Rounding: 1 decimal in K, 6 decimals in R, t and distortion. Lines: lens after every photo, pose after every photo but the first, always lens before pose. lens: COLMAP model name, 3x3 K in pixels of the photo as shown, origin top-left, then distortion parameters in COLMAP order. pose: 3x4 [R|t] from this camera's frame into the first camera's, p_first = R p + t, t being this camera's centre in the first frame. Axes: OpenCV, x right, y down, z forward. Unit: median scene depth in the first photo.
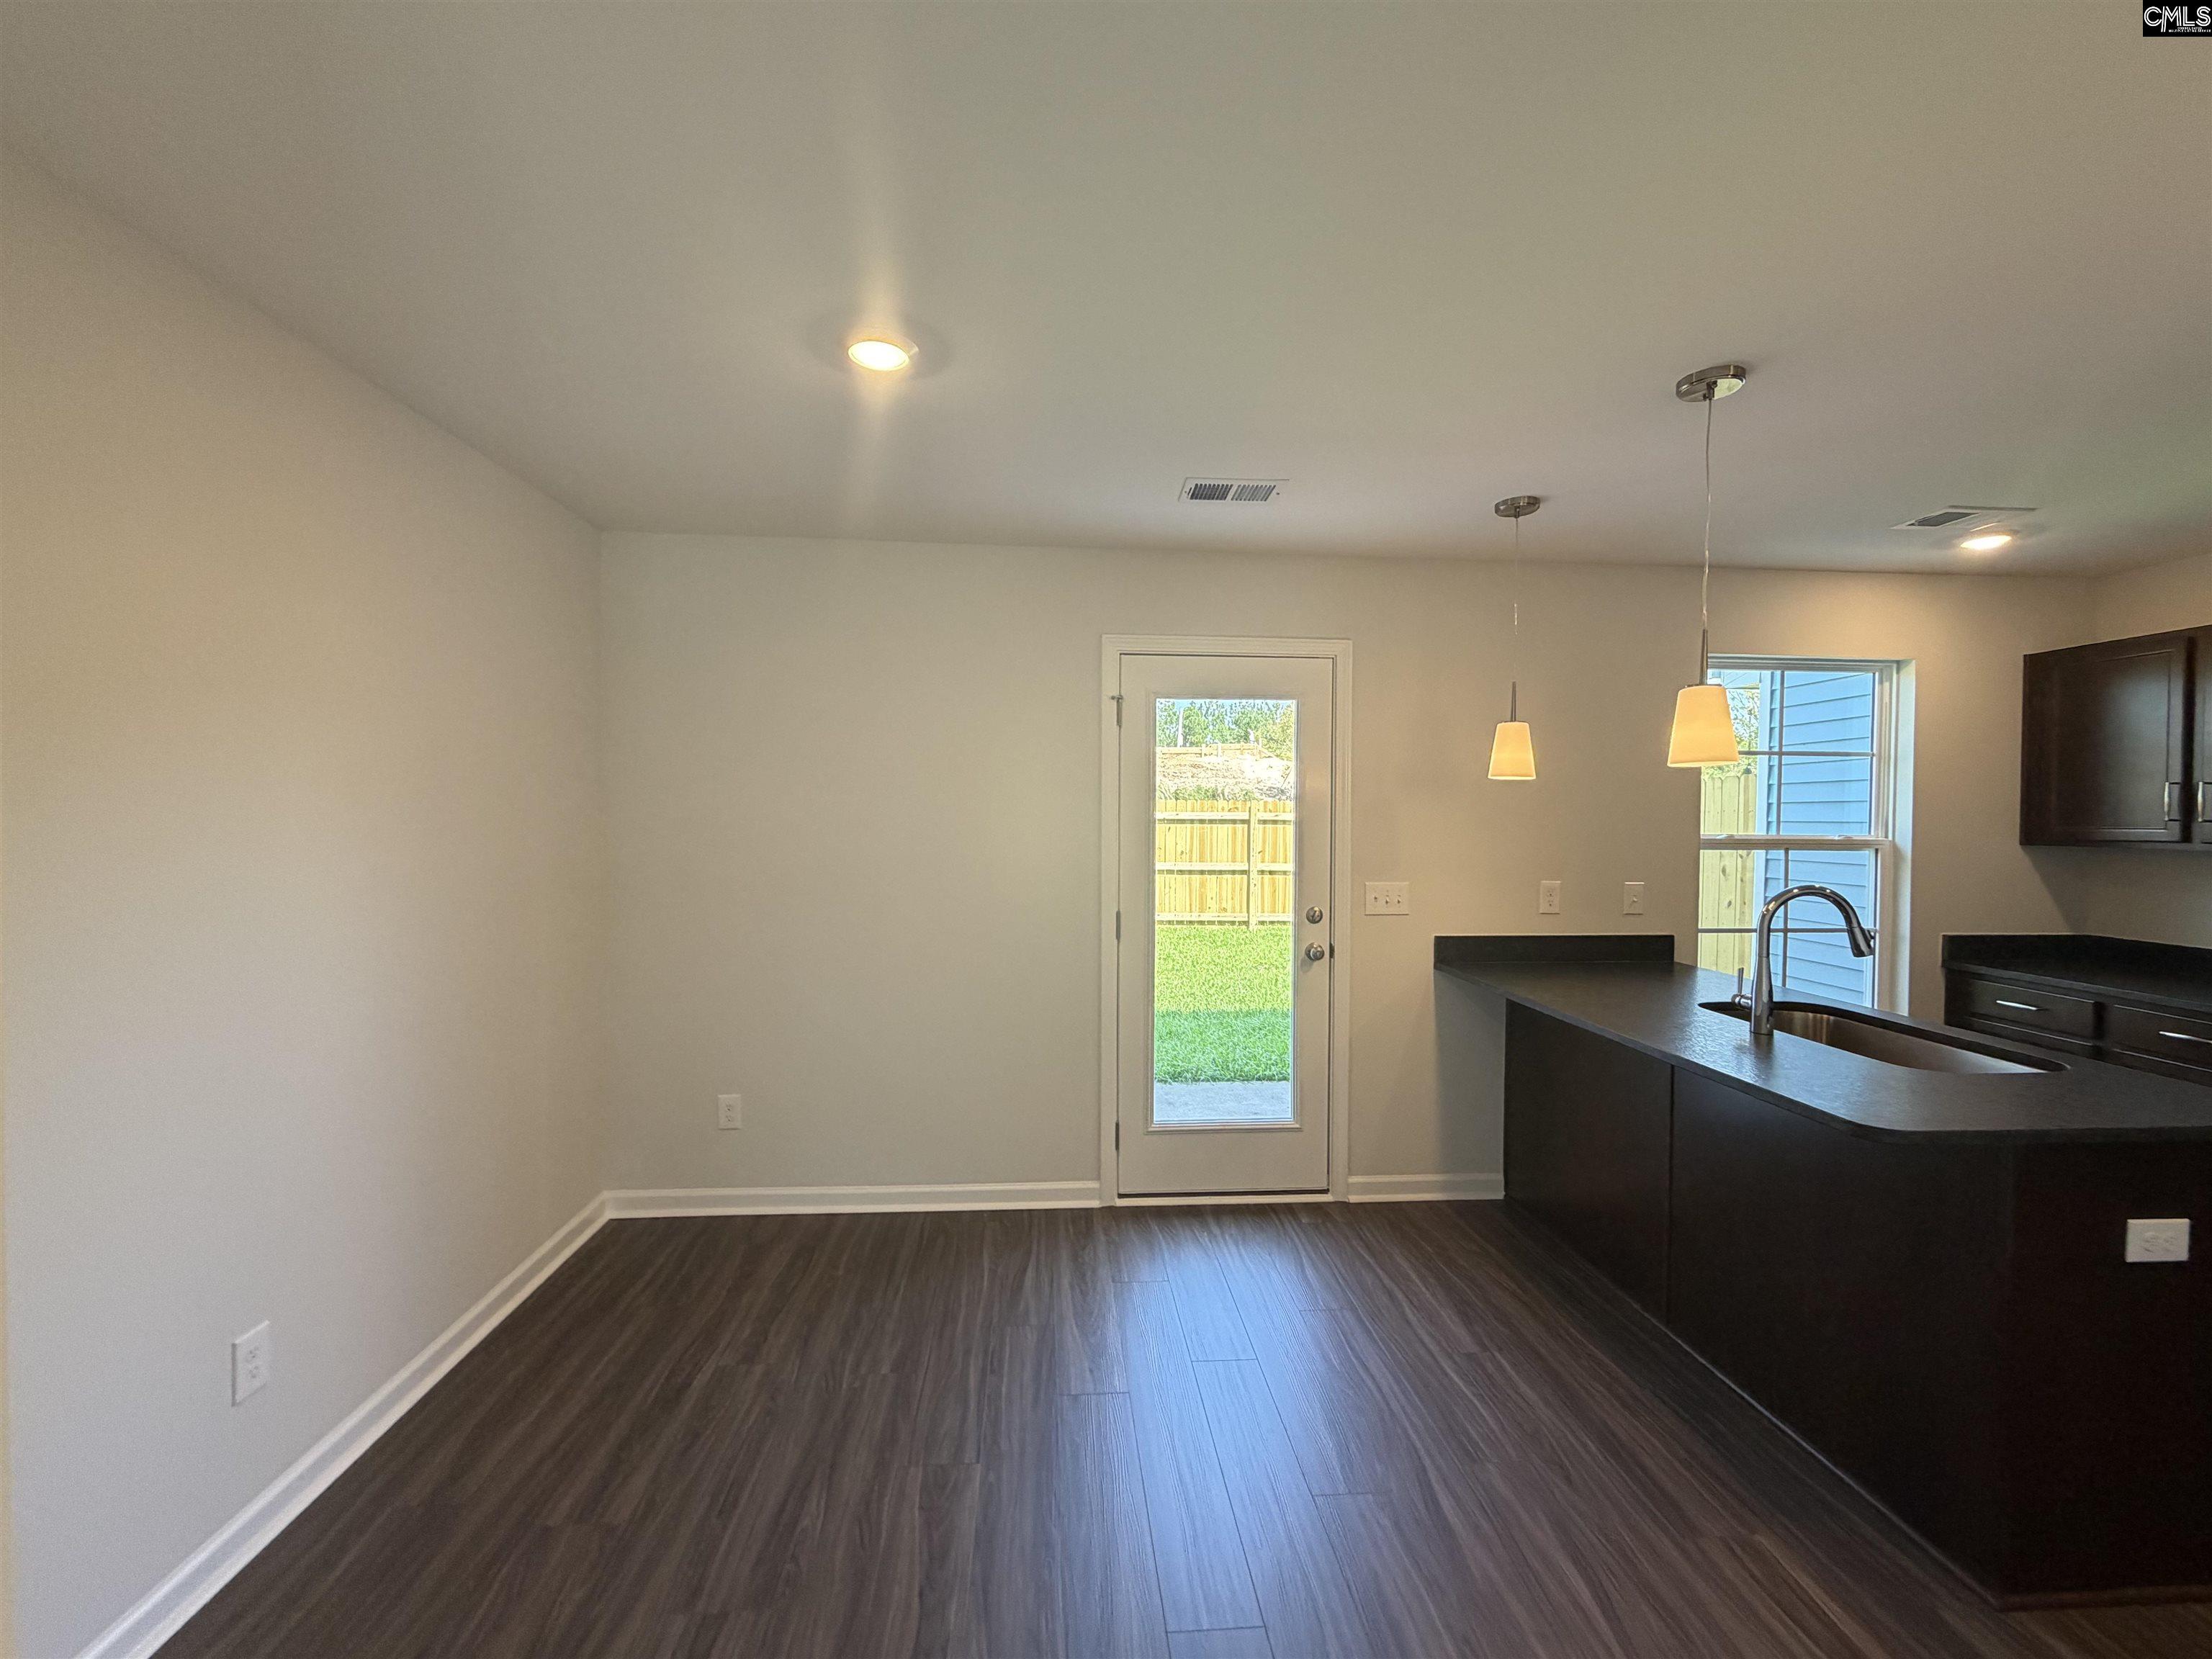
lens RADIAL K [[881.0, 0, 1100.0], [0, 881.0, 830.5], [0, 0, 1]] dist [-0.001724, -0.000018]
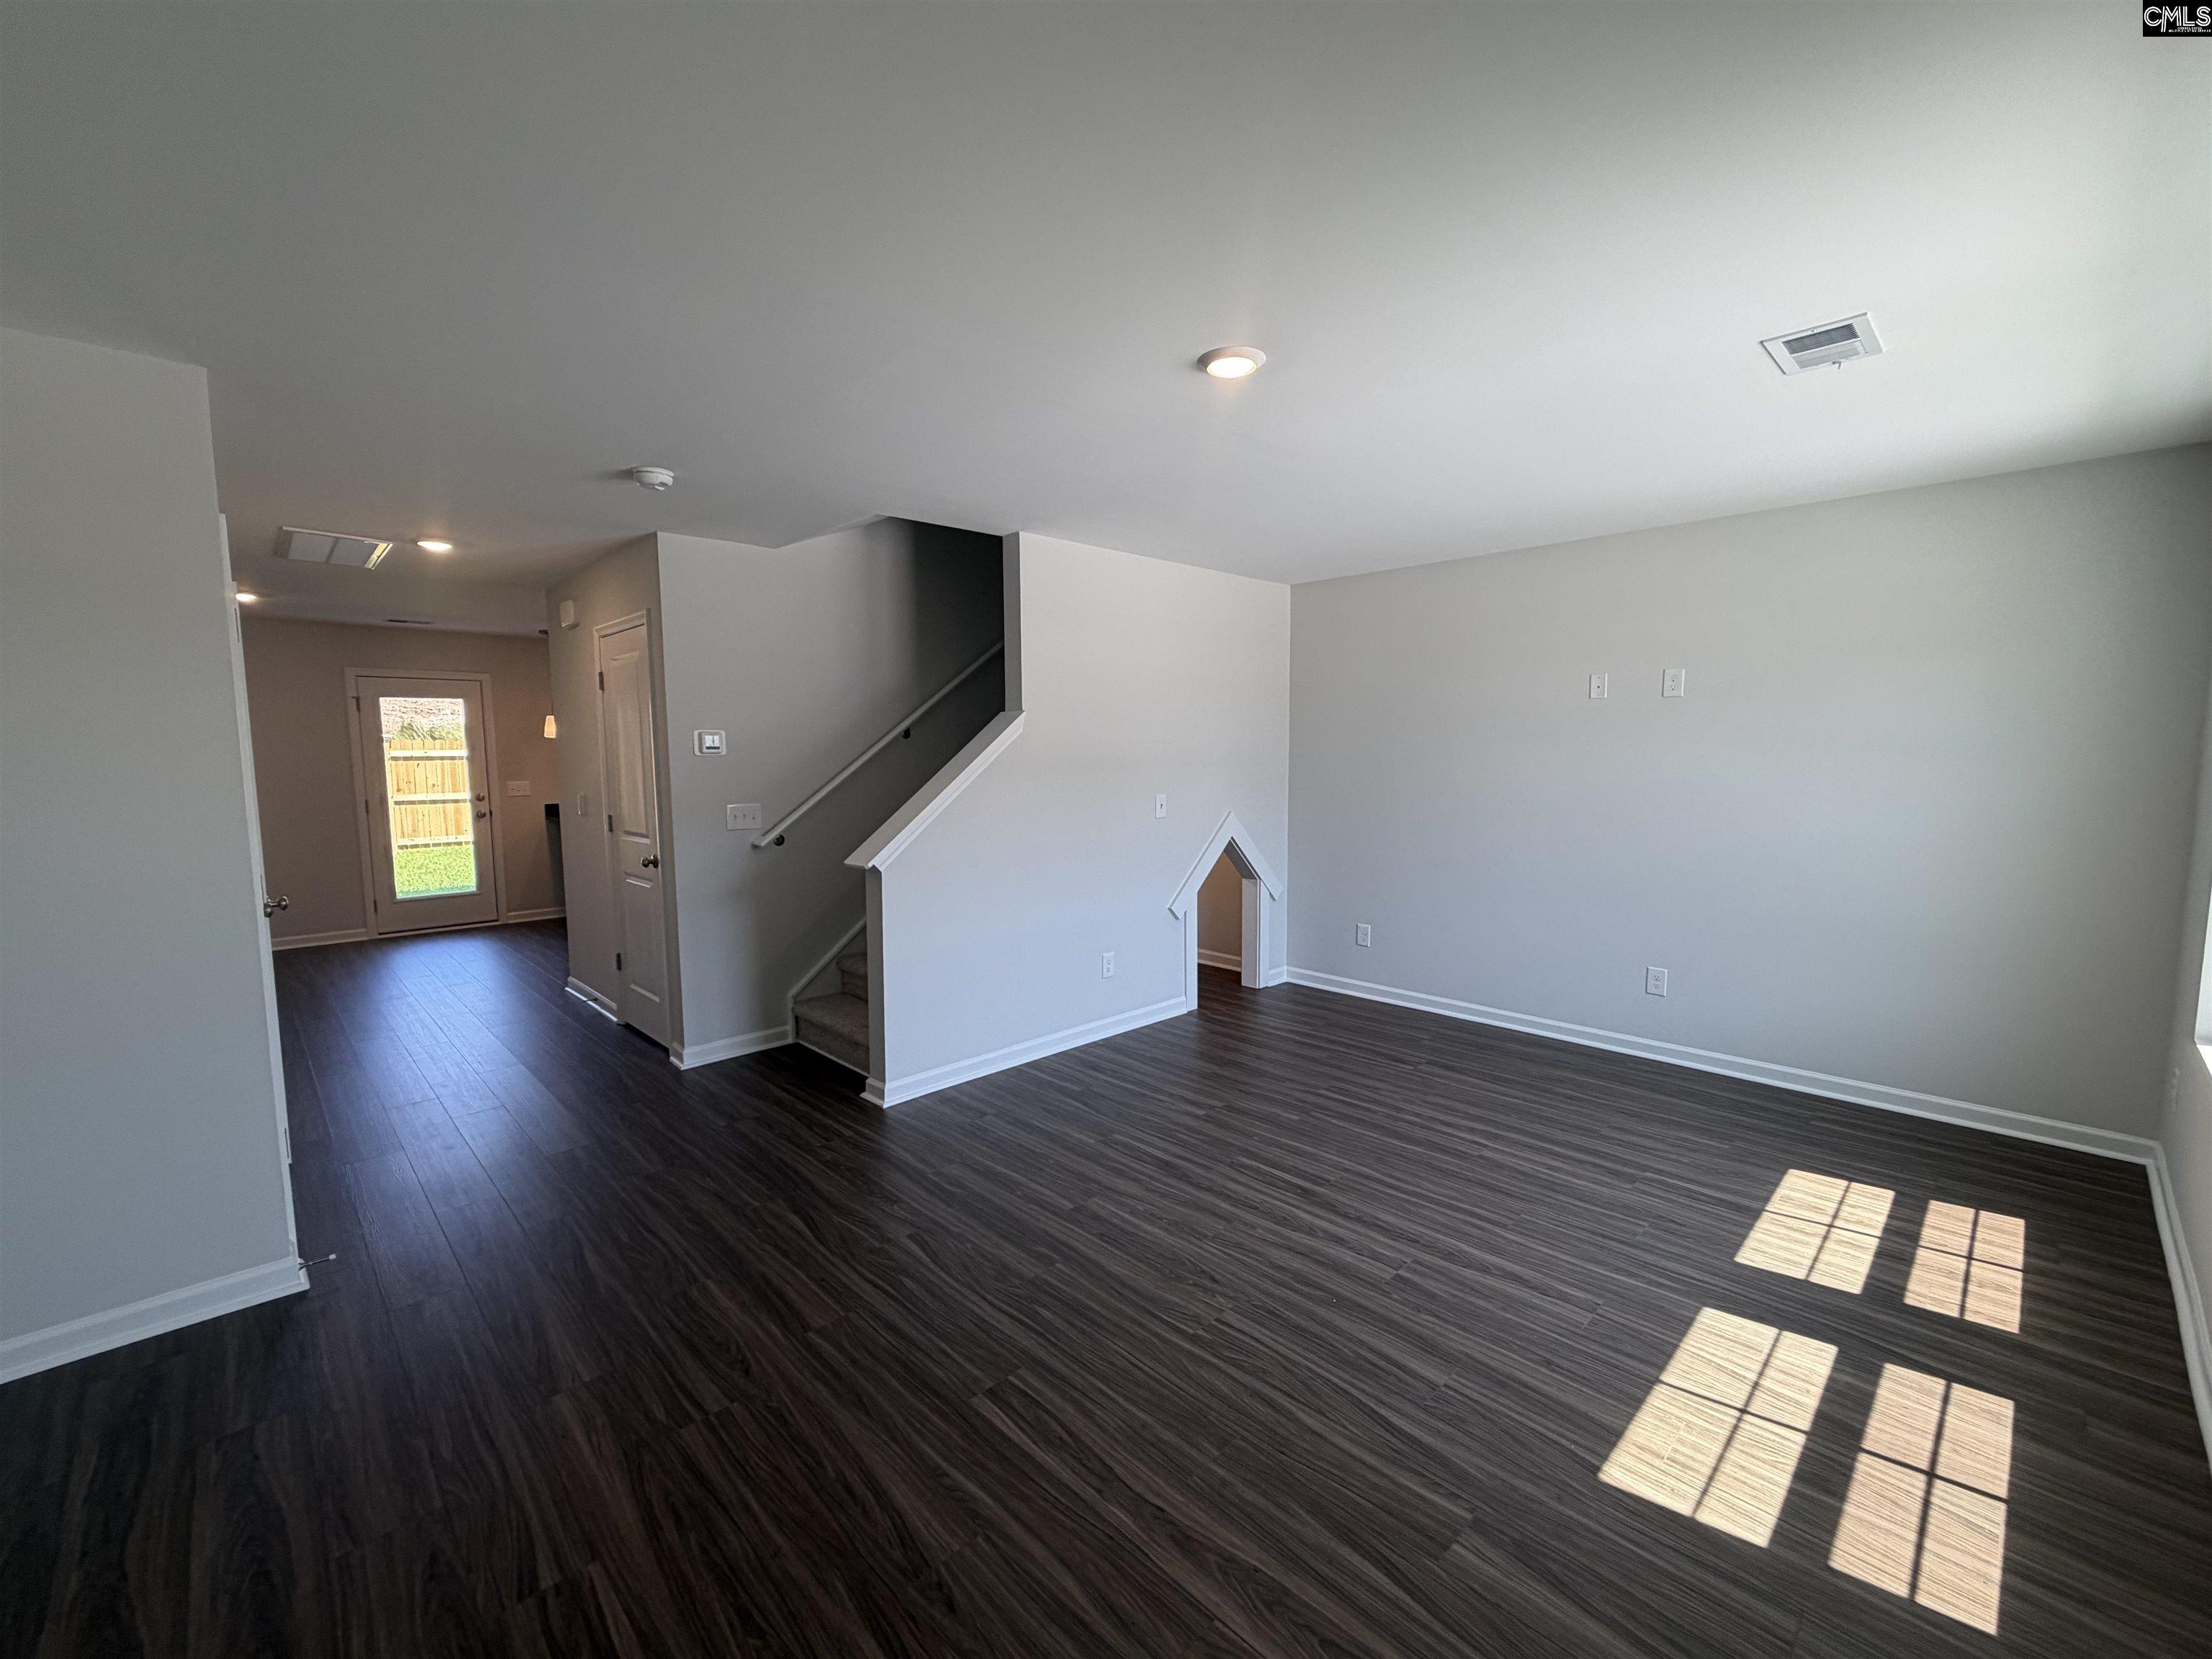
lens RADIAL K [[881.0, 0, 1101.0], [0, 881.0, 832.3], [0, 0, 1]] dist [-0.001724, -0.000018]
pose [[0.752398, -0.071587, 0.654807, -0.038456], [0.022783, 0.996310, 0.082743, 0.036869], [-0.658314, -0.047338, 0.751253, -1.695757]]
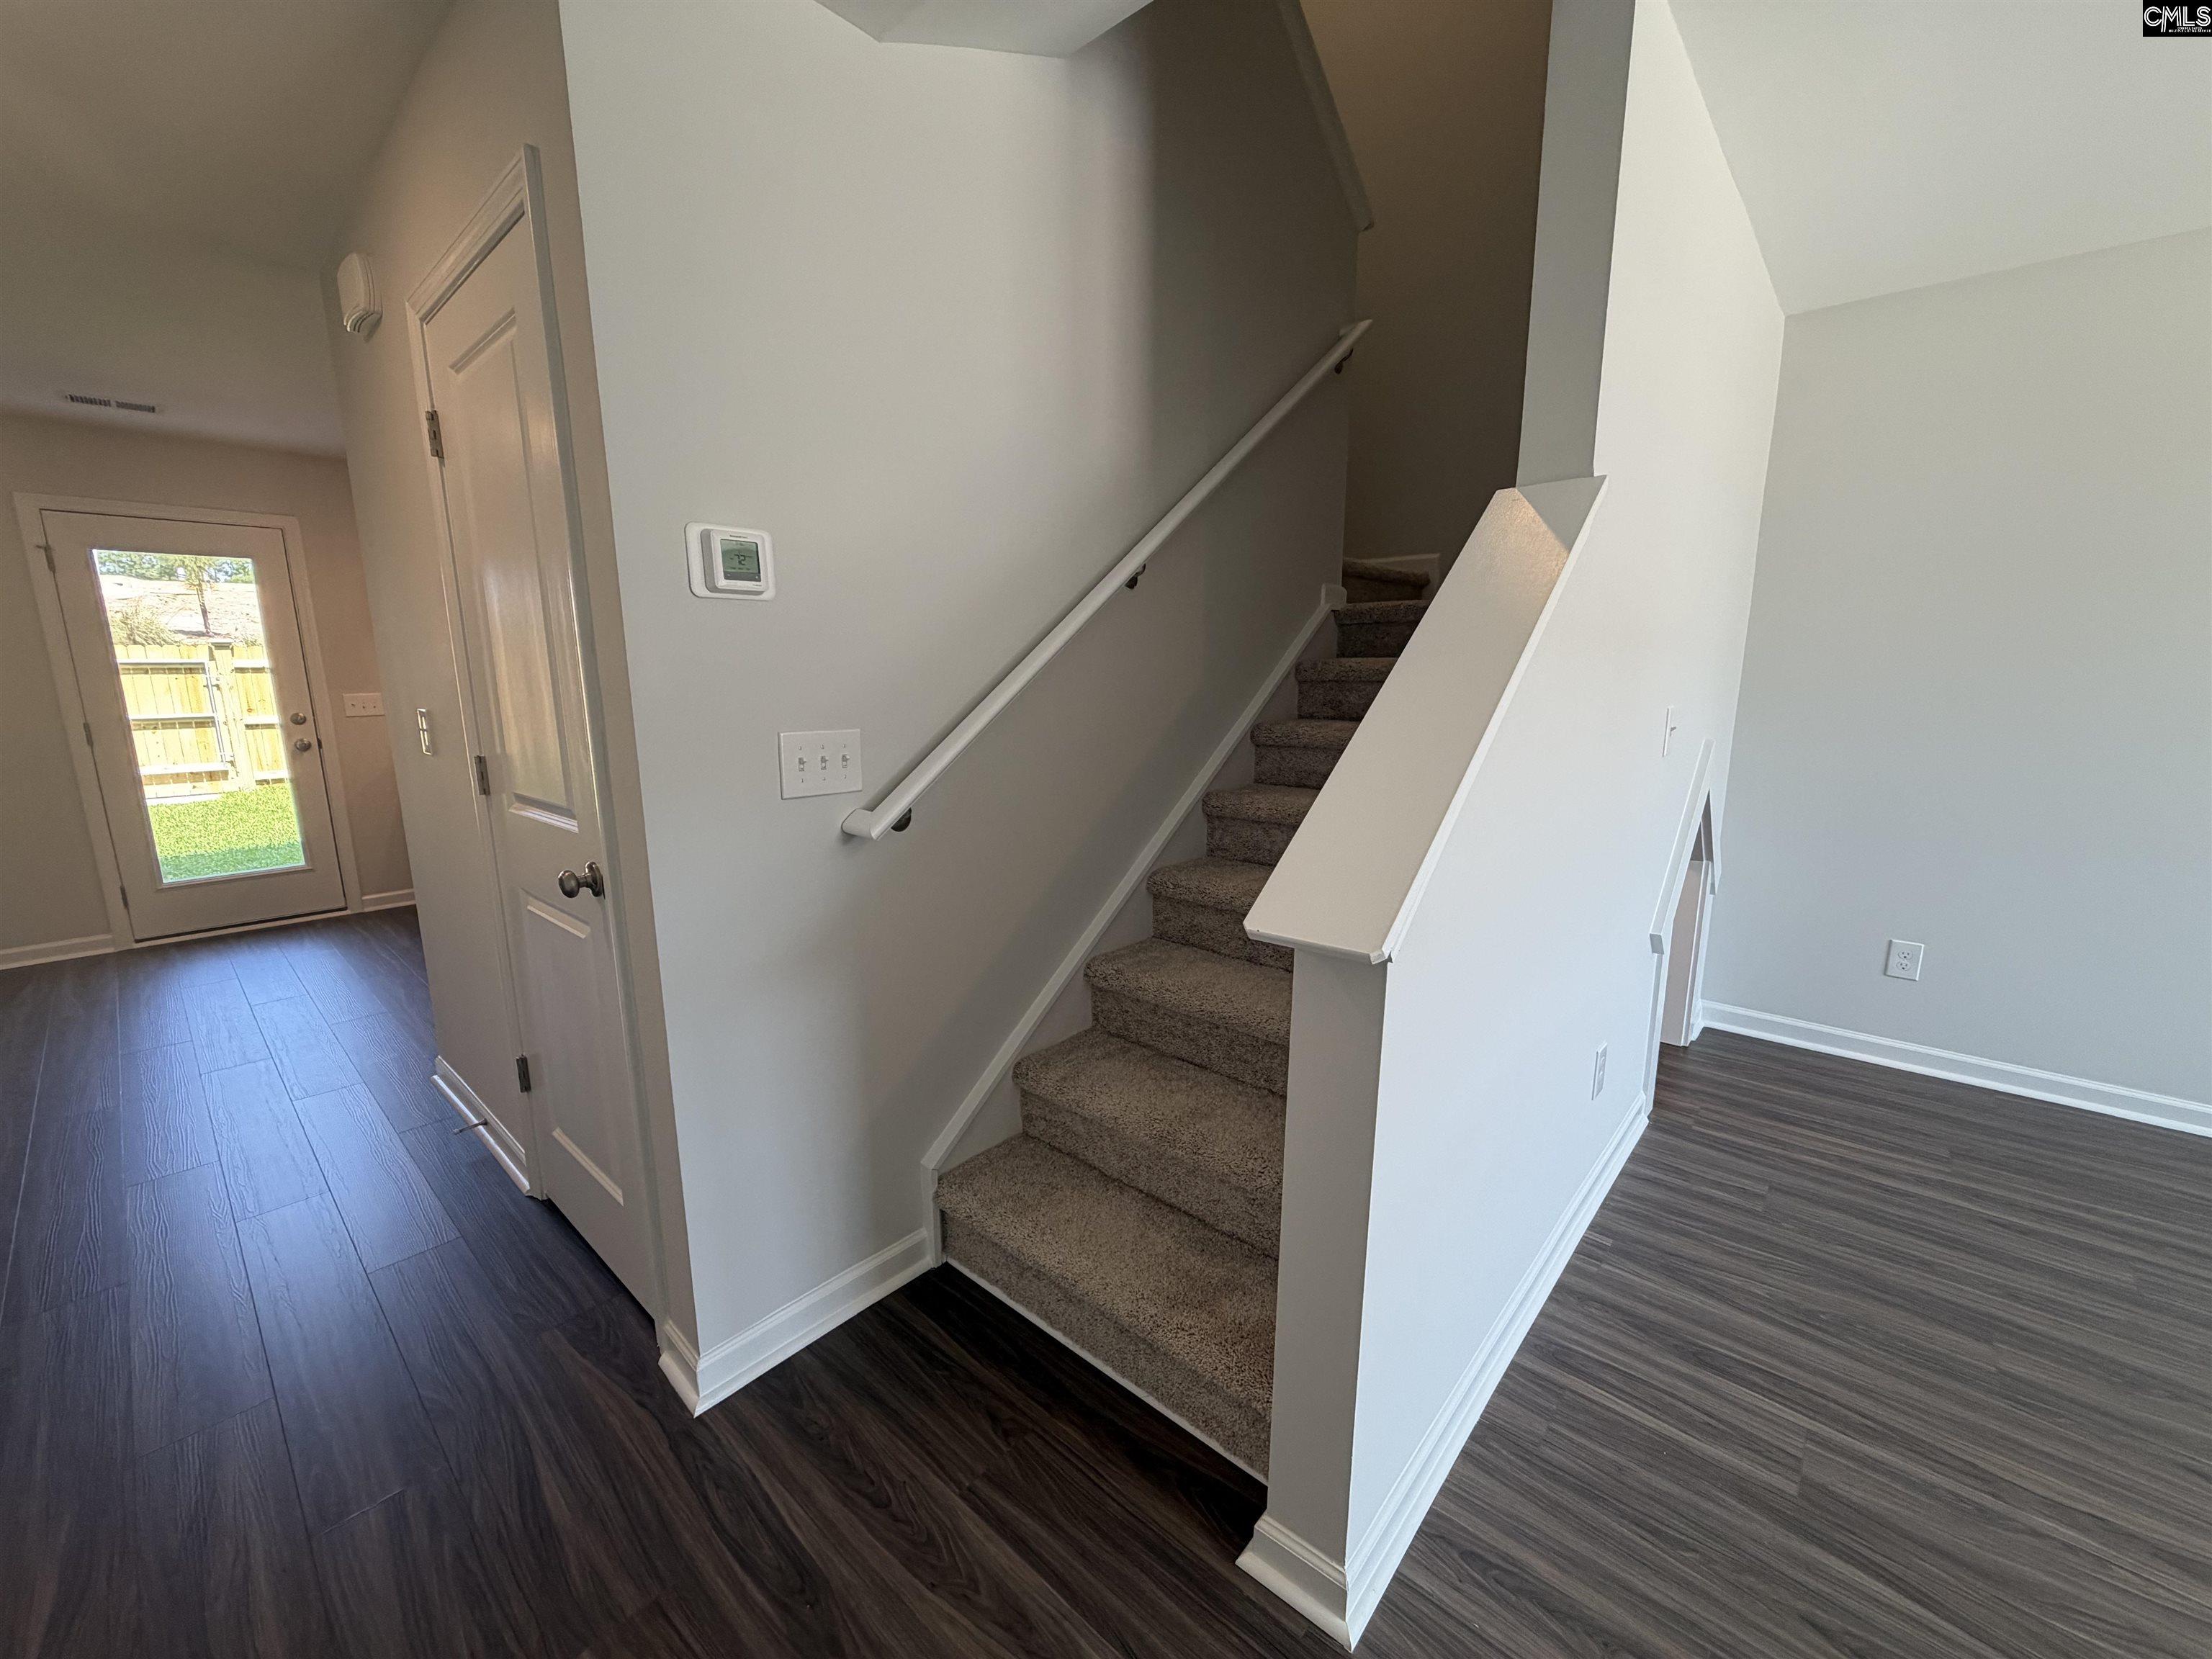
lens RADIAL K [[881.0, 0, 1105.7], [0, 881.0, 831.0], [0, 0, 1]] dist [-0.001724, -0.000018]
pose [[0.709582, -0.136898, 0.691196, 0.162487], [0.023549, 0.985004, 0.170914, 0.063503], [-0.704229, -0.105001, 0.702166, -0.906188]]
